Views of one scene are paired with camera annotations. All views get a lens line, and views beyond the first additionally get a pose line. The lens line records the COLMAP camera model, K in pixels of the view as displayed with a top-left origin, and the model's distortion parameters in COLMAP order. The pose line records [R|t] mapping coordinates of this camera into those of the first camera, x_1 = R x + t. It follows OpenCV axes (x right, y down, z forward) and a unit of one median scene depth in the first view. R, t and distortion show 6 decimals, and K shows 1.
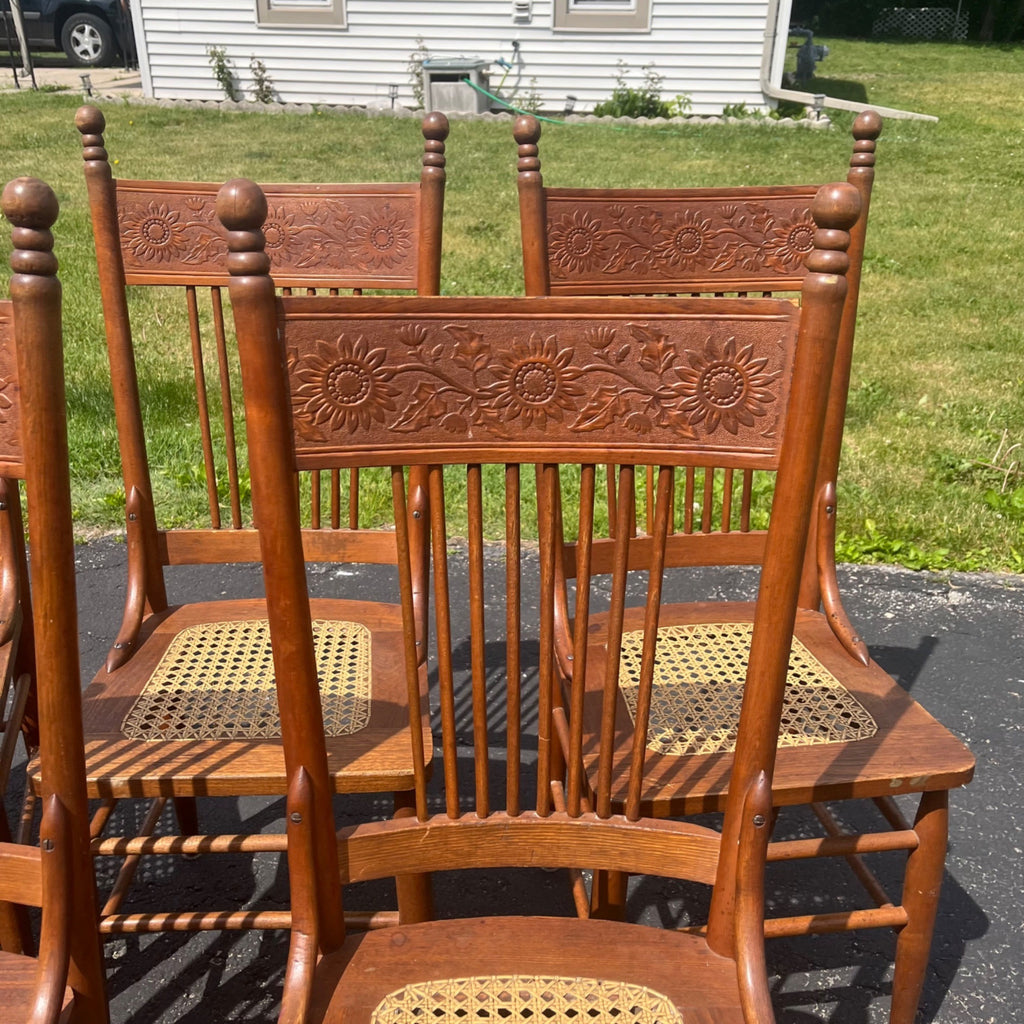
lens RADIAL K [[1038.4, 0, 504.2], [0, 1038.4, 533.1], [0, 0, 1]] dist [0.052376, -0.067489]
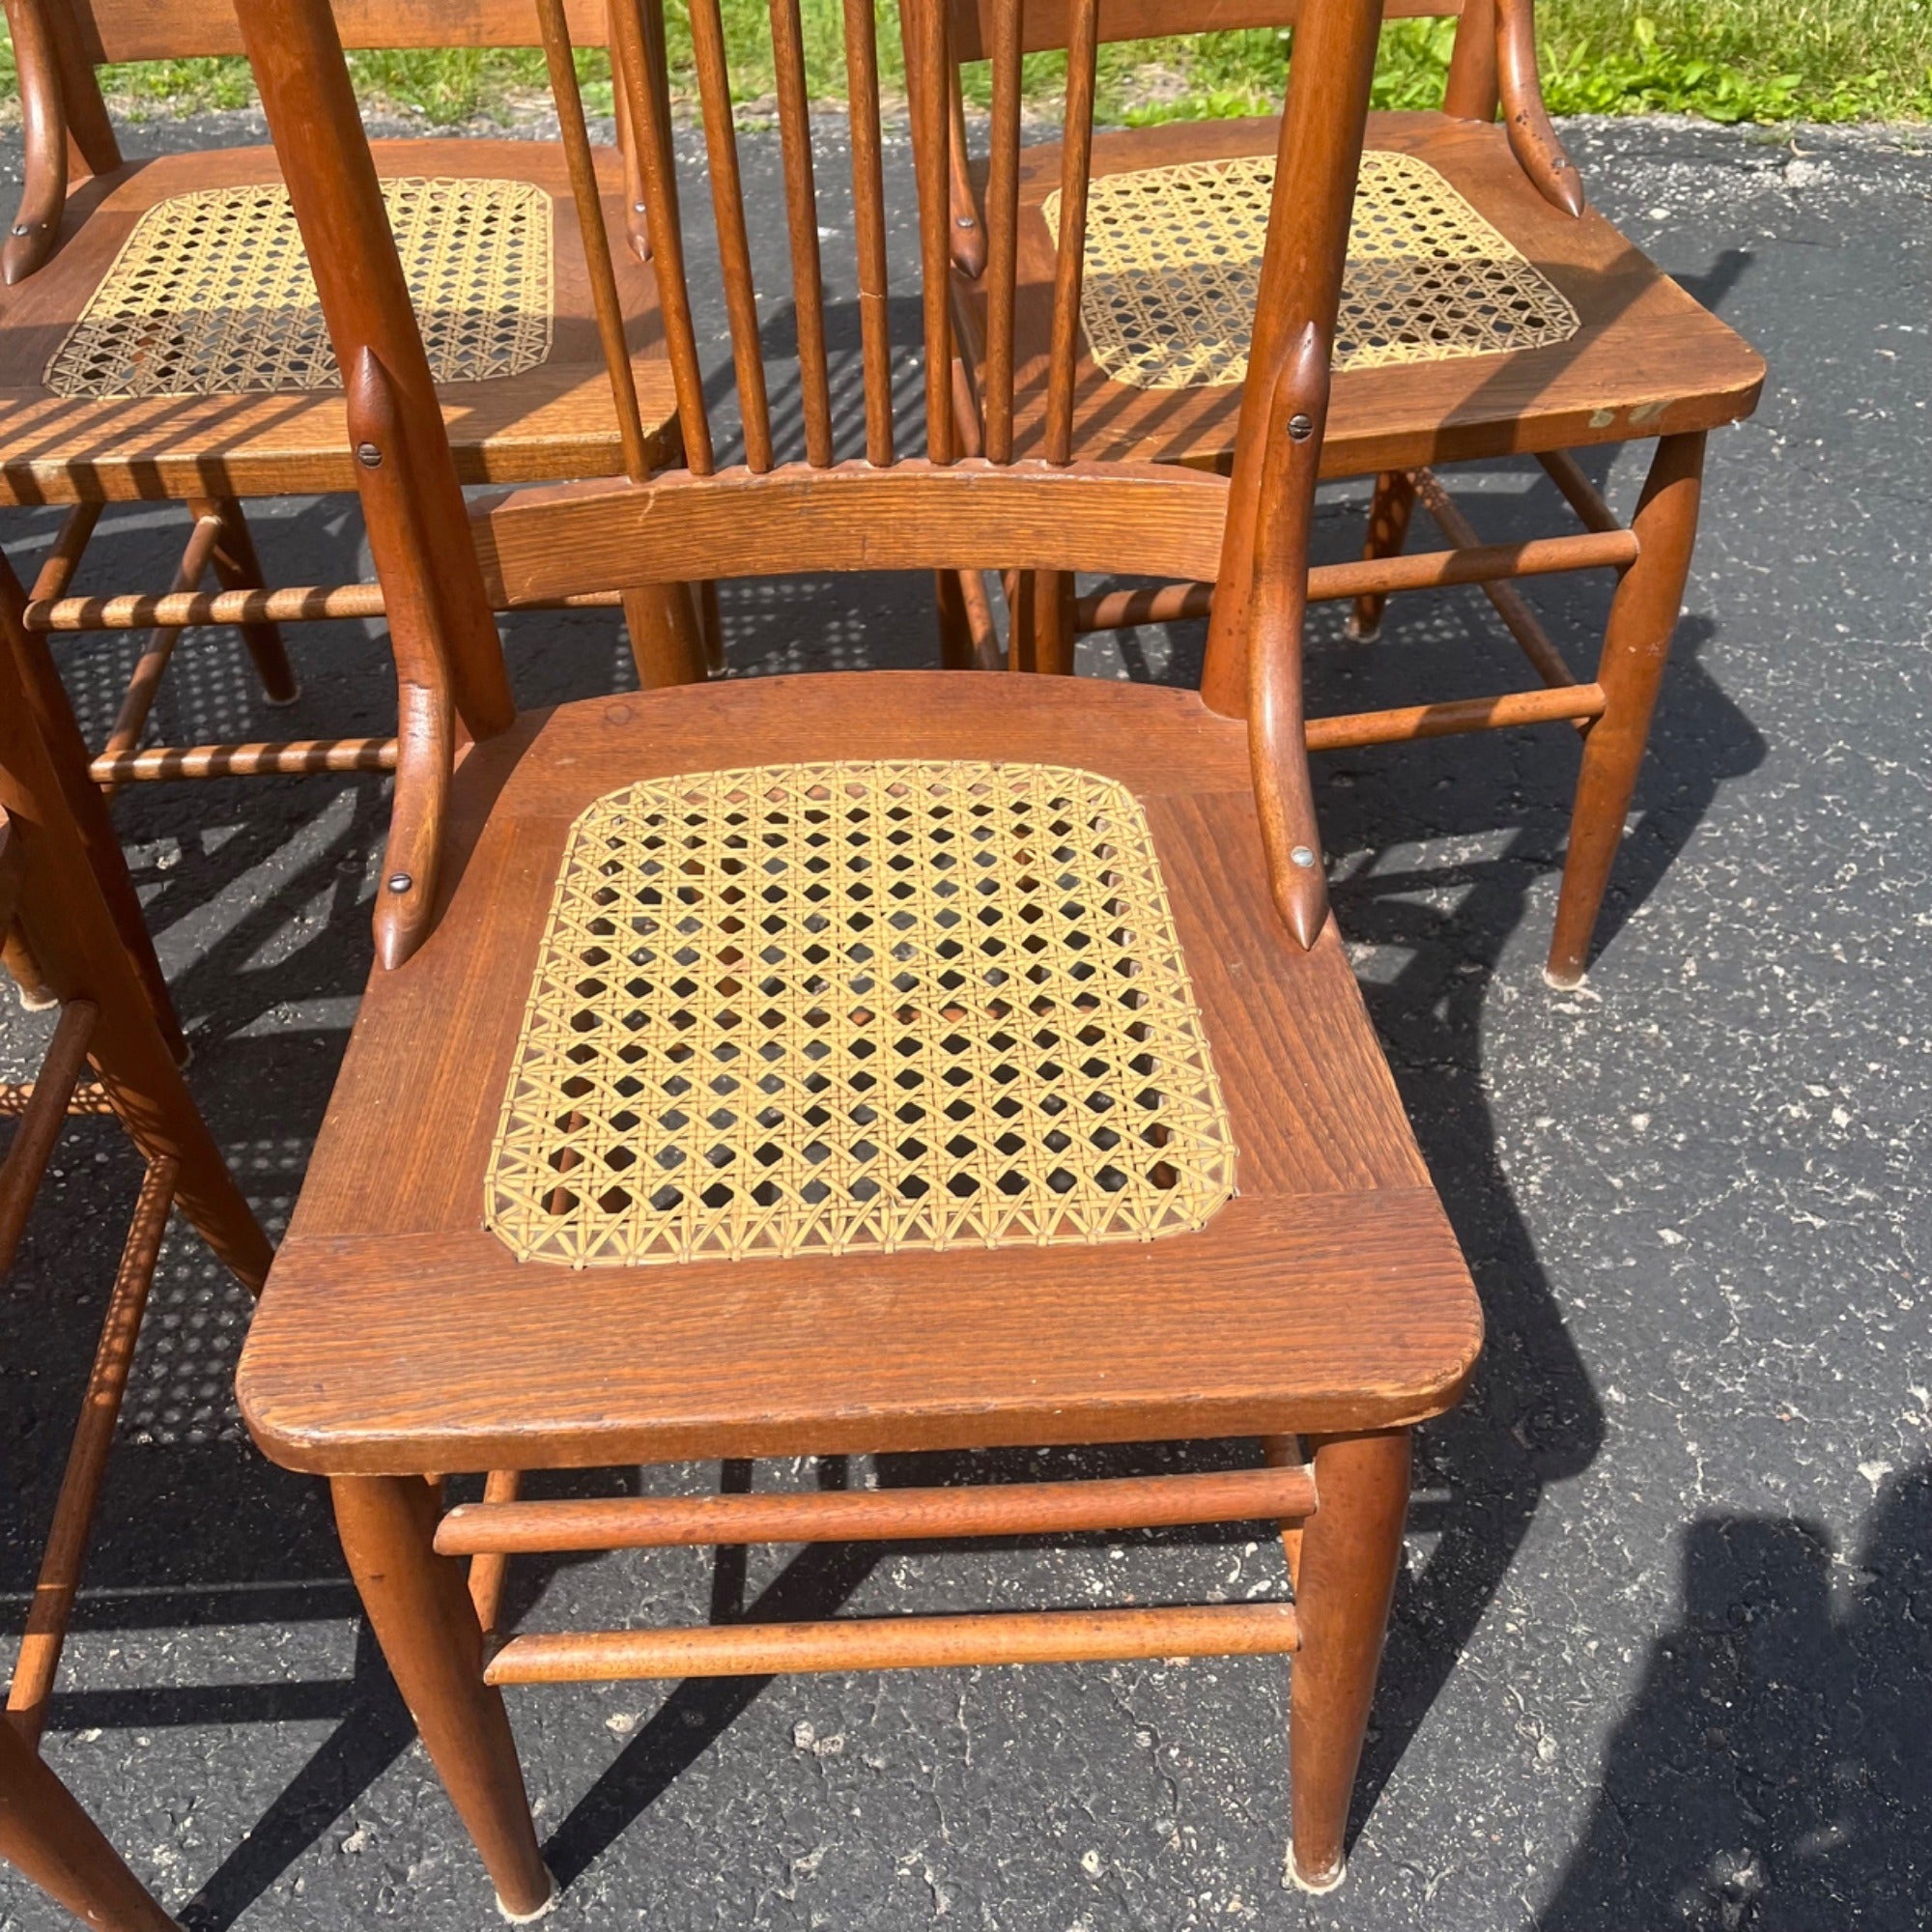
lens RADIAL K [[1959.1, 0, 951.3], [0, 1959.1, 1005.9], [0, 0, 1]] dist [0.052376, -0.067489]
pose [[0.999091, -0.042622, 0.000777, 0.043643], [0.039039, 0.922133, 0.384898, 0.108344], [-0.017122, -0.384518, 0.922959, 0.017409]]
